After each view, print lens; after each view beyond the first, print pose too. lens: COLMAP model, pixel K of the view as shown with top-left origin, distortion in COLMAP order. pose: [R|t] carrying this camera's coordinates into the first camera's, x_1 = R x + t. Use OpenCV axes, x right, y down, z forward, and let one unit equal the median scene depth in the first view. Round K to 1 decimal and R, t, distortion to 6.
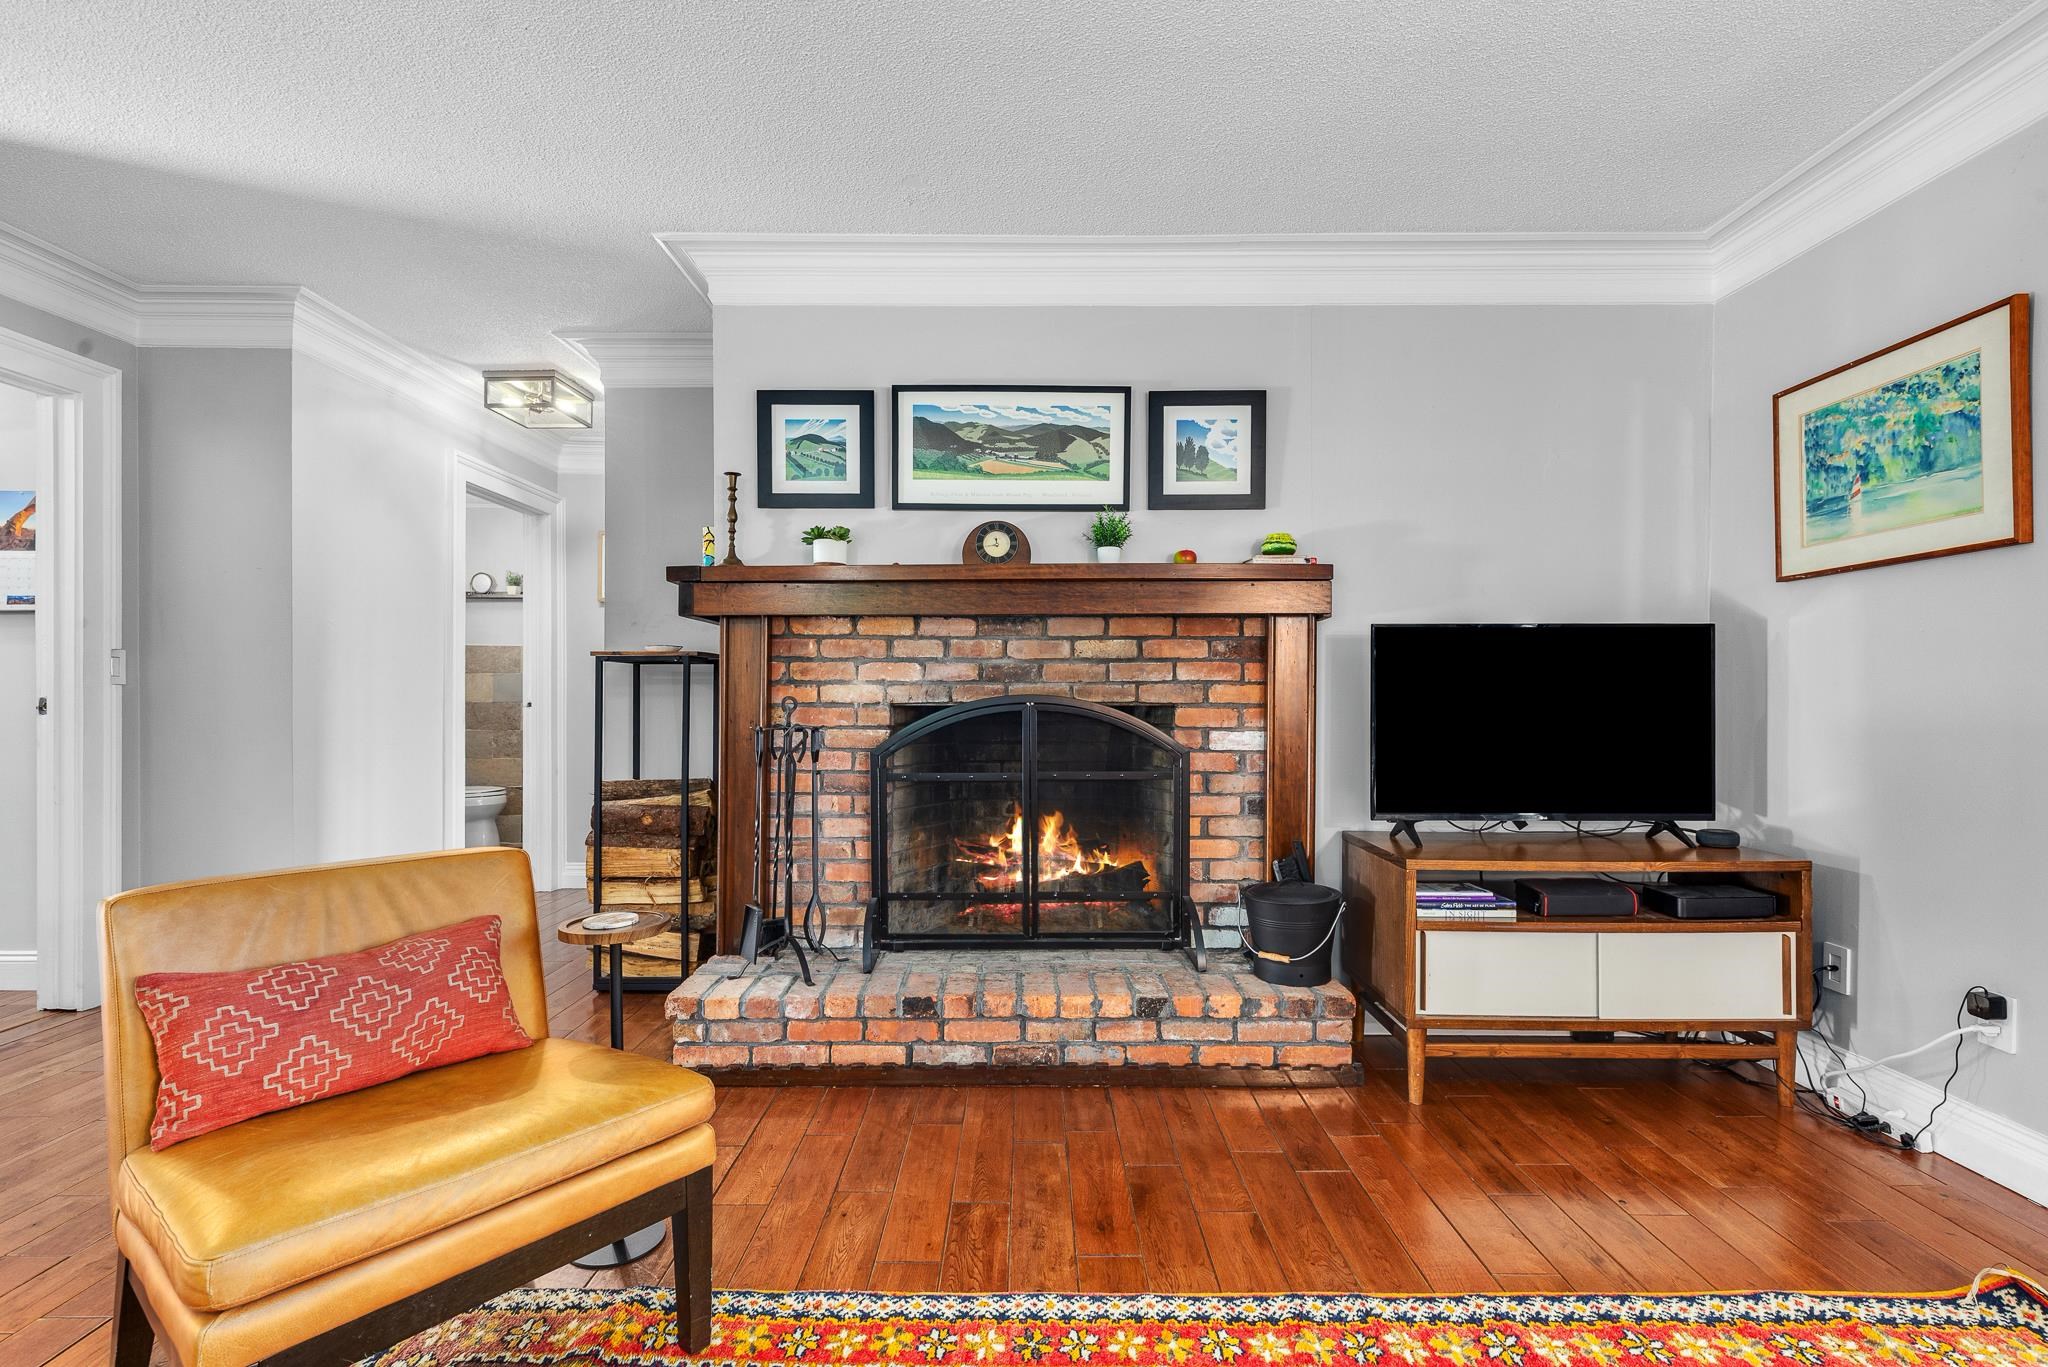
lens RADIAL K [[970.5, 0, 961.7], [0, 970.5, 703.4], [0, 0, 1]] dist [0.005418, -0.001223]
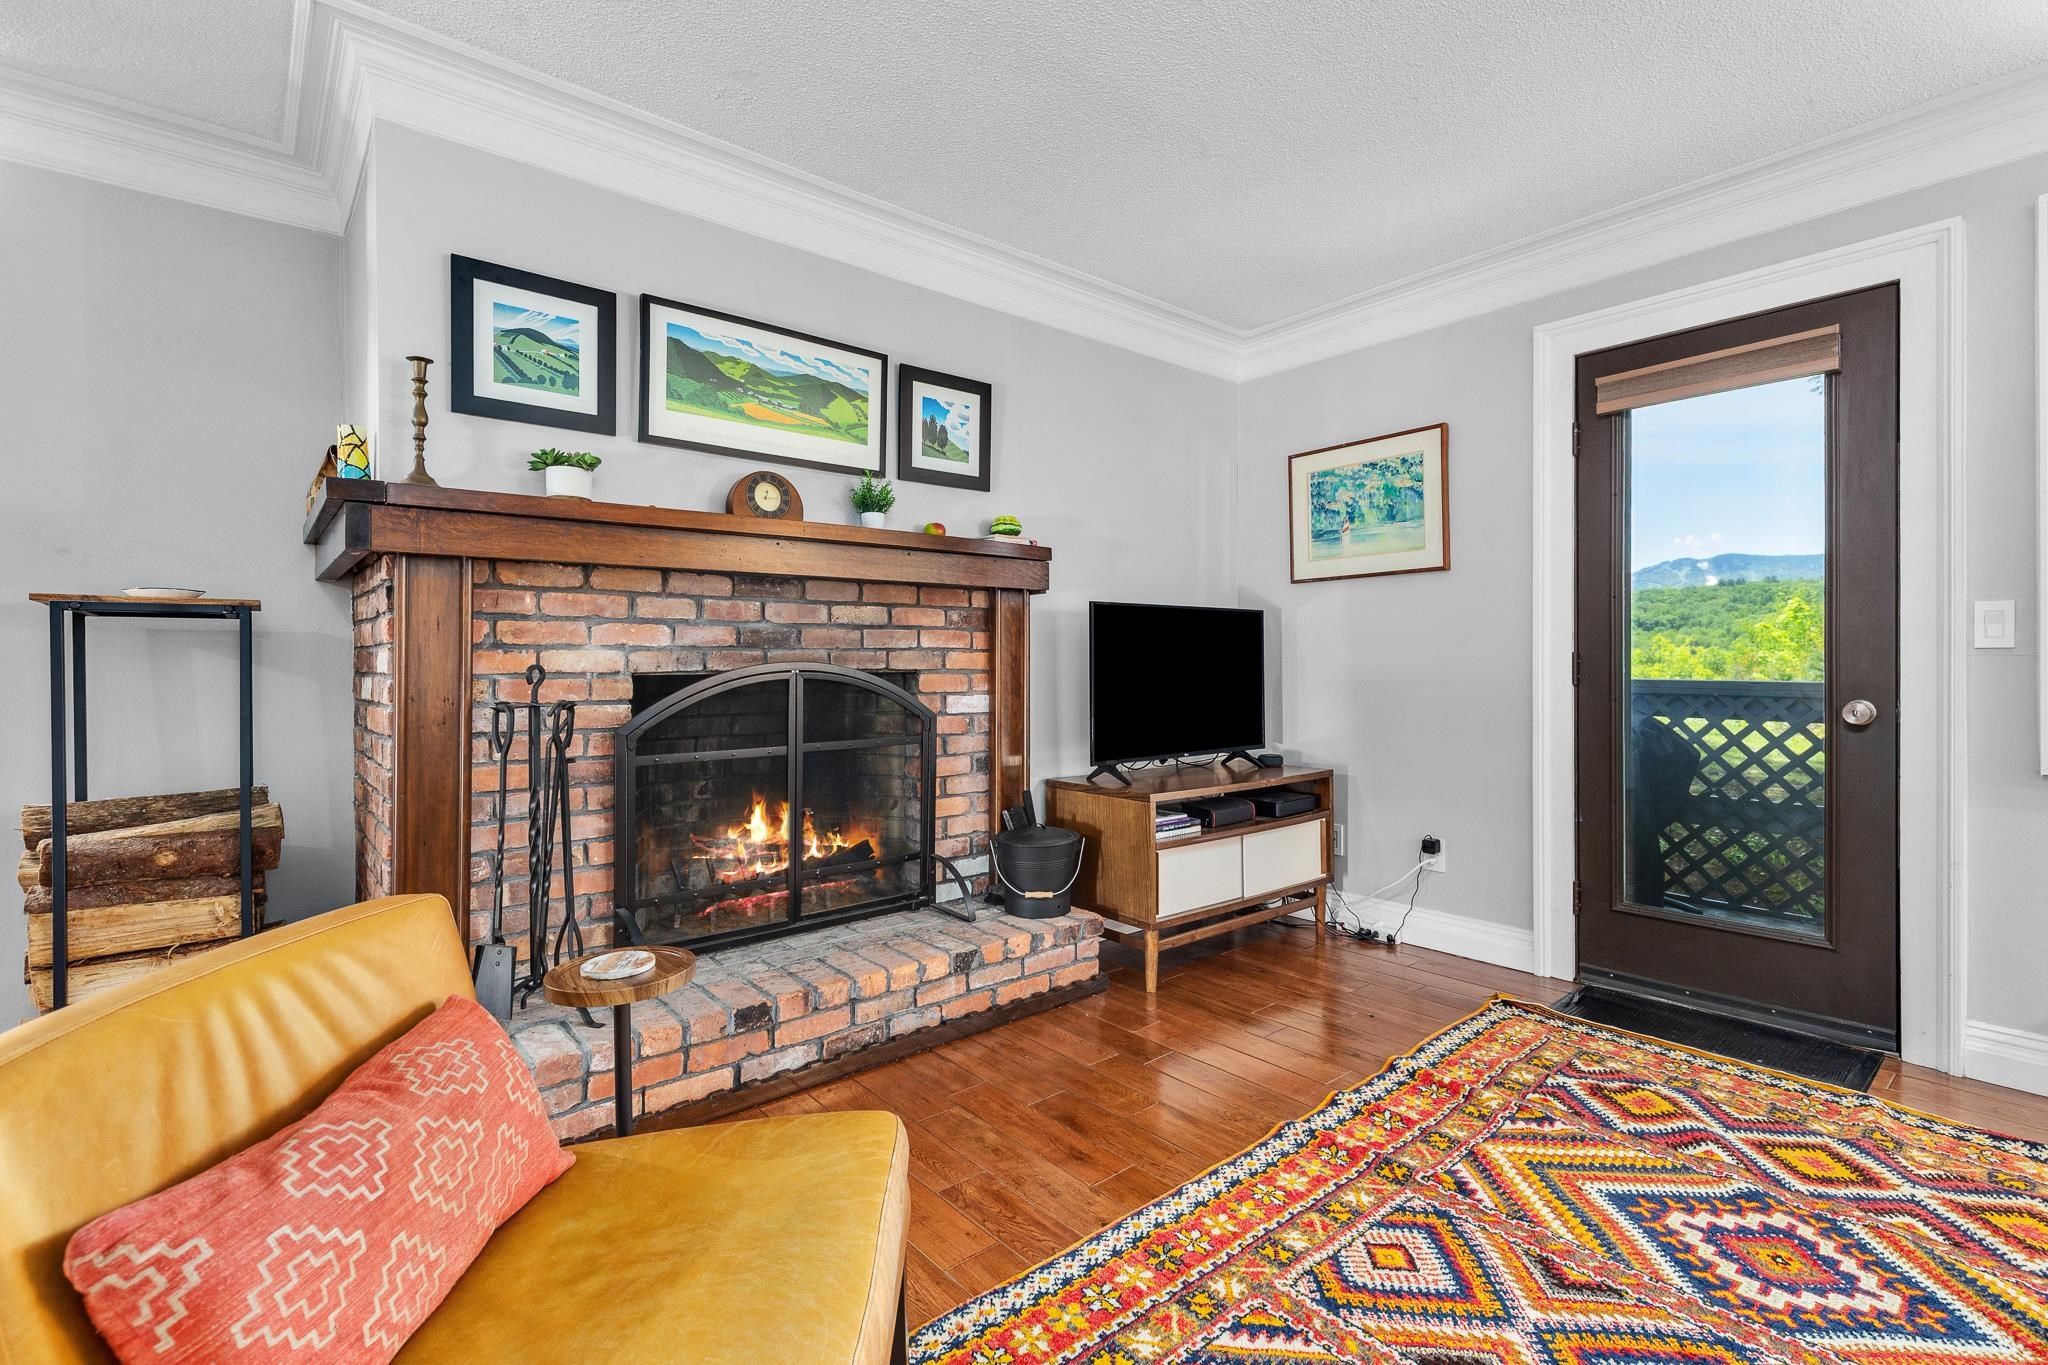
lens RADIAL K [[1002.8, 0, 985.6], [0, 1002.8, 668.0], [0, 0, 1]] dist [0.005642, -0.001276]
pose [[0.737835, -0.006963, 0.674946, -0.452120], [0.010208, 0.999948, -0.000843, -0.000241], [-0.674904, 0.007511, 0.737867, 0.166605]]
